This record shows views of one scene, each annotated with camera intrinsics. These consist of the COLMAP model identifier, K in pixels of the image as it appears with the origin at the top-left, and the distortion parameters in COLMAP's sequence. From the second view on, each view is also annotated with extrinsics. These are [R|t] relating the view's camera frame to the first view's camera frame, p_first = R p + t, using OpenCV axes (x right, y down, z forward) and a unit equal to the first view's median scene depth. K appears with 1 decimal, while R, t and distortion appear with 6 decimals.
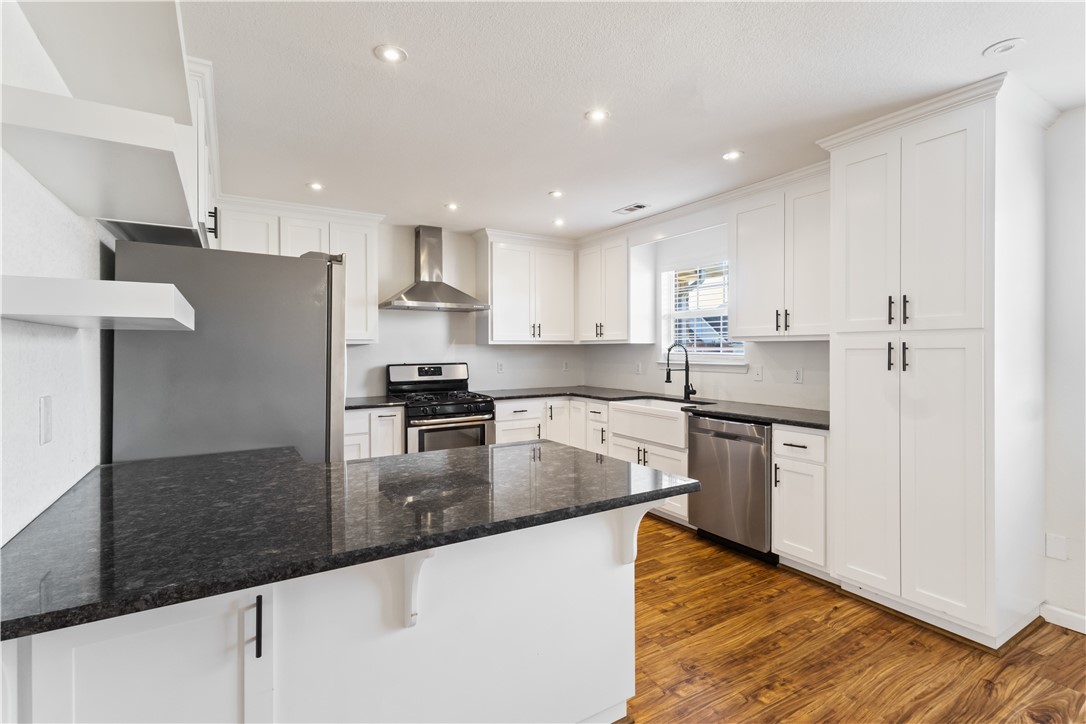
lens RADIAL K [[508.6, 0, 534.6], [0, 508.6, 348.2], [0, 0, 1]] dist [0.002825, 0.000672]
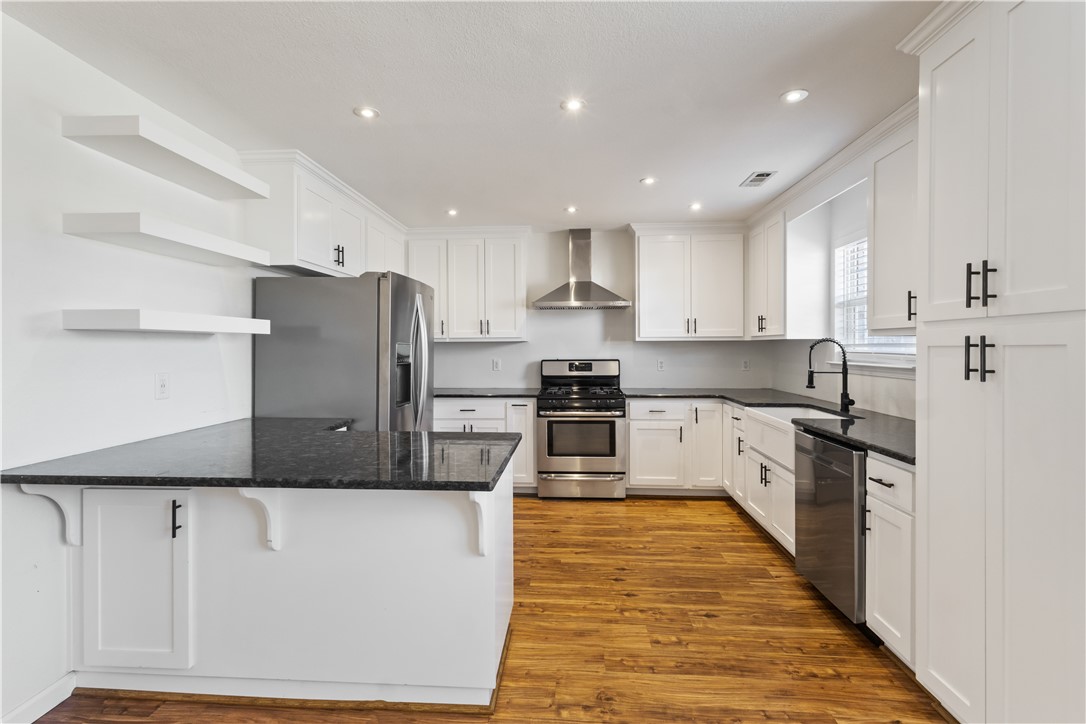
lens RADIAL K [[508.6, 0, 534.6], [0, 508.6, 348.2], [0, 0, 1]] dist [0.002825, 0.000672]
pose [[0.814891, 0.003842, -0.579602, 0.371221], [-0.000148, 0.999979, 0.006421, -0.000165], [0.579614, -0.005147, 0.814875, 0.099062]]
